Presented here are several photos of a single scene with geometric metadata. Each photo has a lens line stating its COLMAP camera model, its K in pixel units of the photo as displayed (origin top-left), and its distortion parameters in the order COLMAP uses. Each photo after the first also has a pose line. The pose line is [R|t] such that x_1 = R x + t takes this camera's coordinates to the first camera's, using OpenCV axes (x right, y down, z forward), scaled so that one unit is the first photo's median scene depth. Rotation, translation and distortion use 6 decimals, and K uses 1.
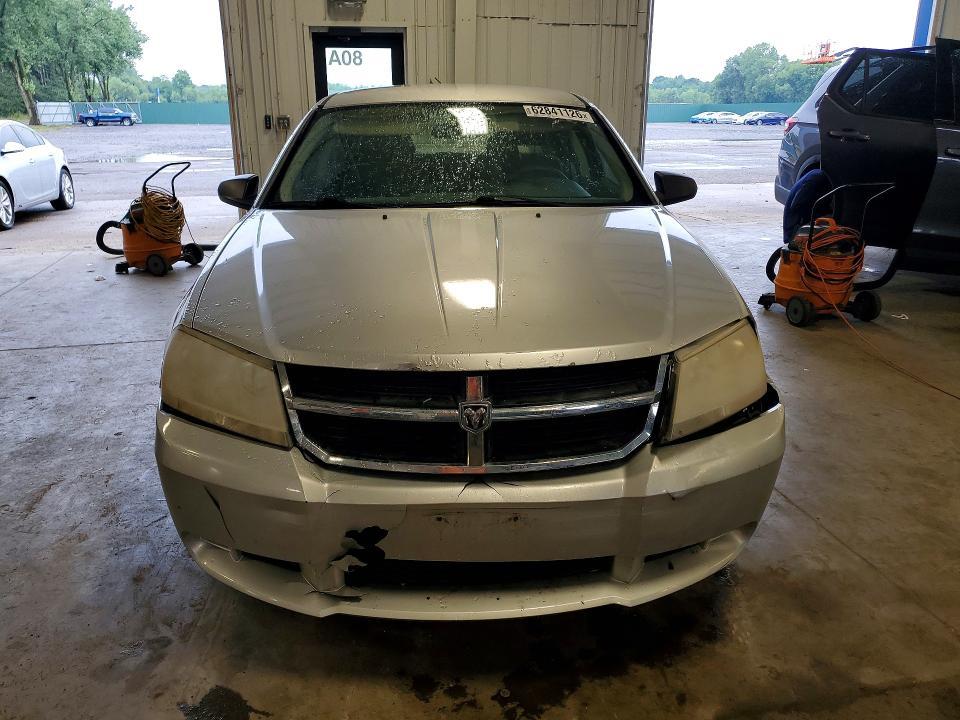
lens RADIAL K [[750.2, 0, 480.0], [0, 750.2, 360.0], [0, 0, 1]] dist [0.012674, 0.002306]
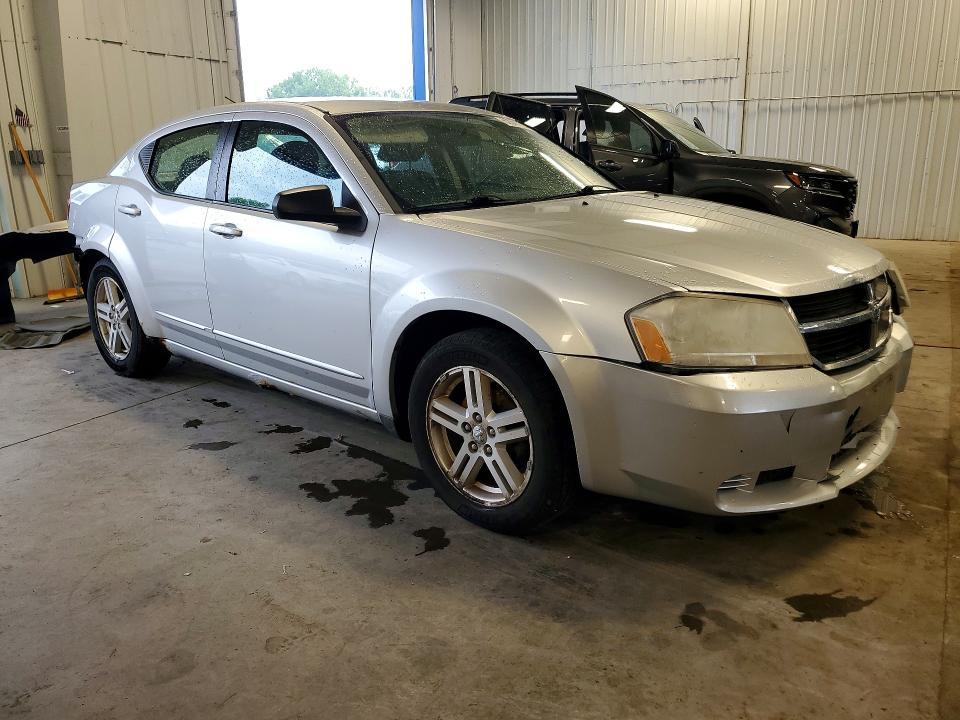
lens RADIAL K [[750.2, 0, 480.0], [0, 750.2, 360.0], [0, 0, 1]] dist [0.012674, 0.002306]
pose [[0.686383, -0.197751, 0.699838, -1.278566], [0.244391, 0.969076, 0.034136, -0.051105], [-0.684946, 0.147604, 0.713485, 0.440845]]
